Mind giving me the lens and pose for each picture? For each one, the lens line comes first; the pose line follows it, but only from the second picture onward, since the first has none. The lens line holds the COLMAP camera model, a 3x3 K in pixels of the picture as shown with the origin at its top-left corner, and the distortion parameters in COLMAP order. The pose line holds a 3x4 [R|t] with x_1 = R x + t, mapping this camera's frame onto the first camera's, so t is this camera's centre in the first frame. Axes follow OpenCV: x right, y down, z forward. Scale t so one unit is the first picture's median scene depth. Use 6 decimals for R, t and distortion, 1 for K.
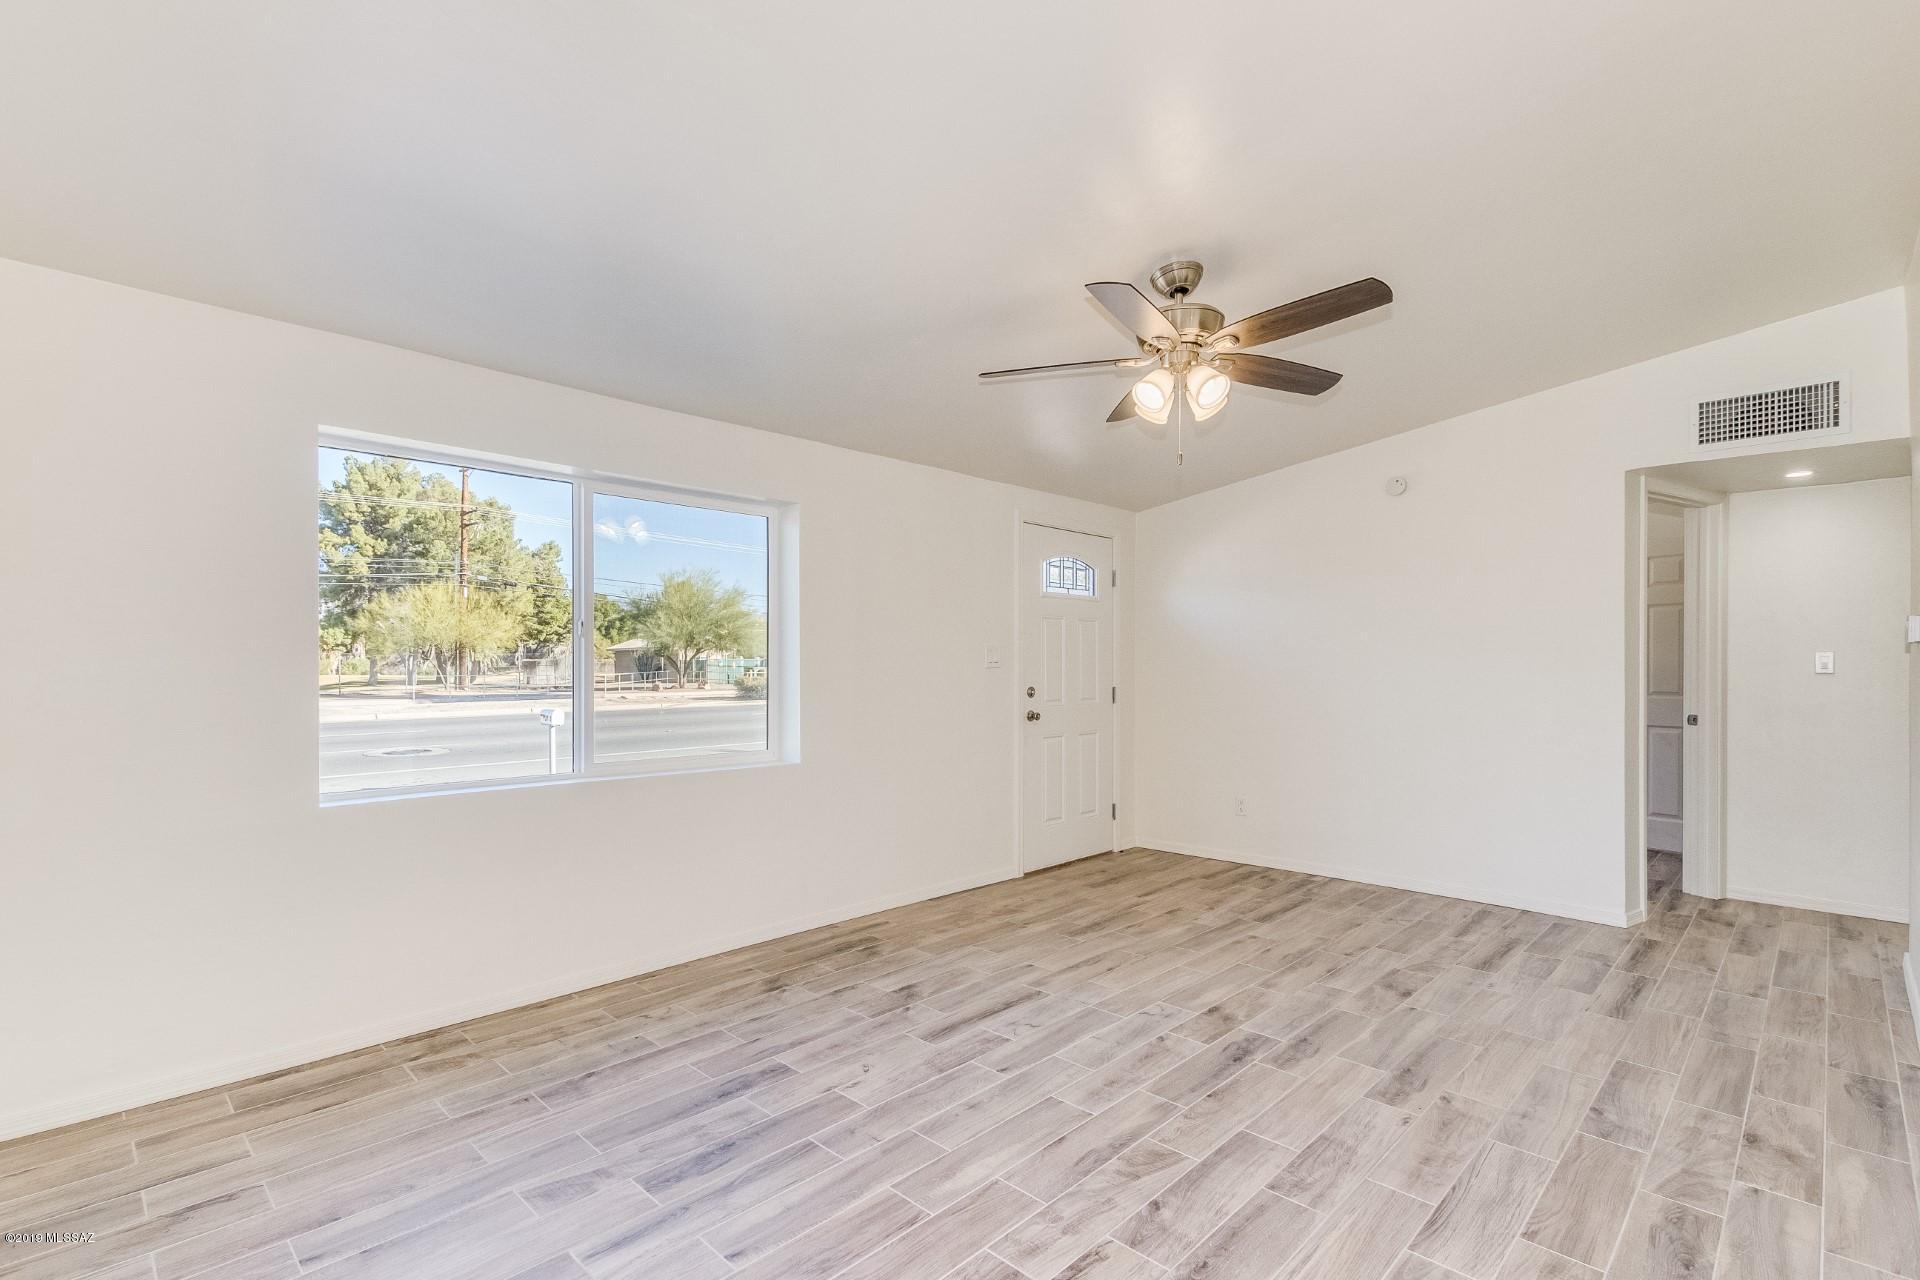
lens RADIAL K [[882.9, 0, 950.8], [0, 882.9, 664.2], [0, 0, 1]] dist [0.001002, -0.000696]
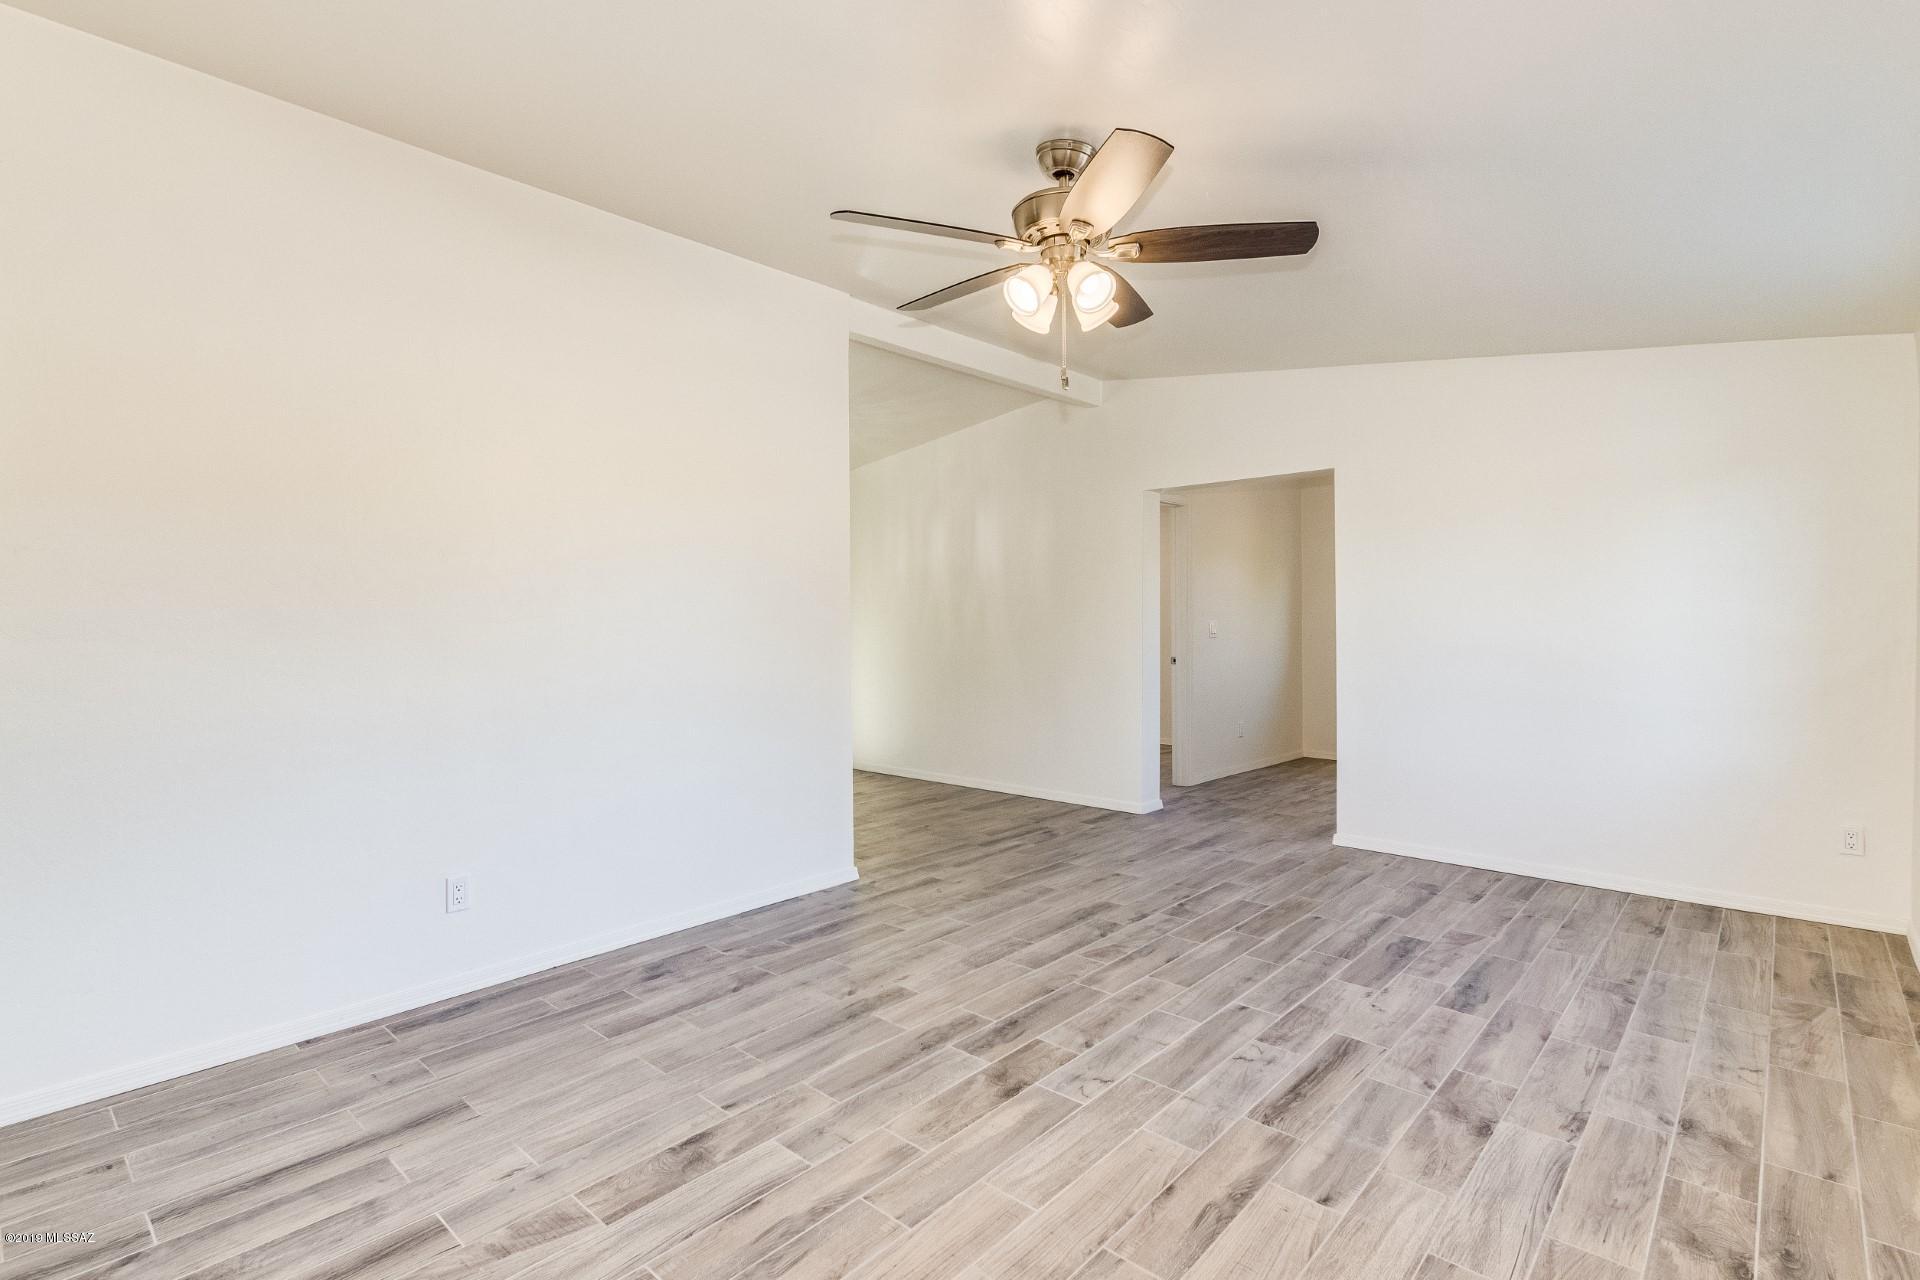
lens RADIAL K [[892.1, 0, 960.0], [0, 892.1, 640.0], [0, 0, 1]] dist [0.001258, -0.000799]
pose [[-0.998981, 0.007828, -0.044456, 0.398467], [0.006810, 0.999712, 0.022998, 0.003044], [0.044623, 0.022672, -0.998747, 1.854543]]
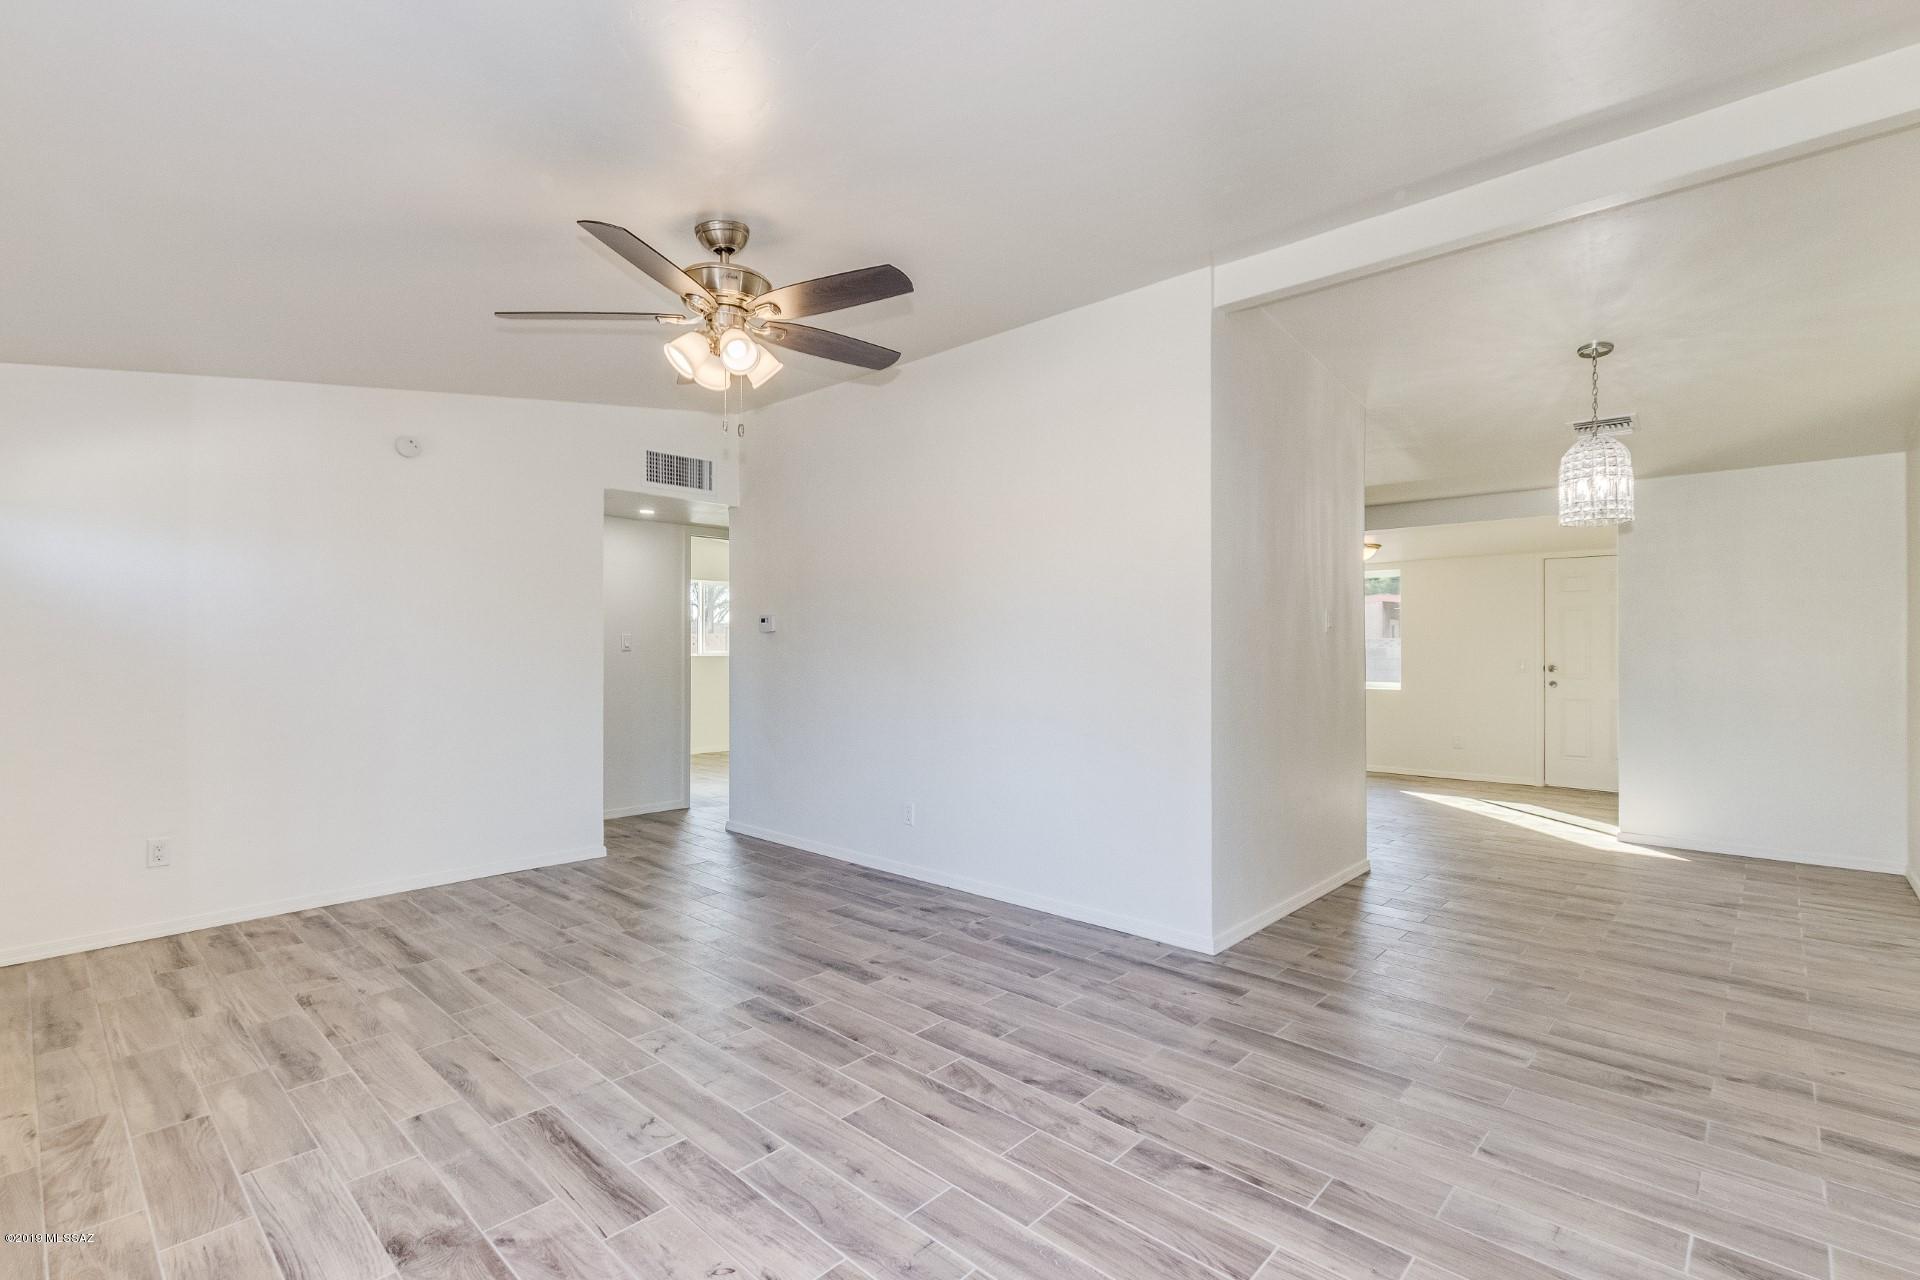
lens RADIAL K [[892.1, 0, 960.0], [0, 892.1, 640.0], [0, 0, 1]] dist [0.001258, -0.000799]
pose [[-0.037154, 0.004111, 0.999301, -0.691157], [-0.001389, 0.999990, -0.004165, 0.005060], [-0.999309, -0.001543, -0.037148, 0.789168]]
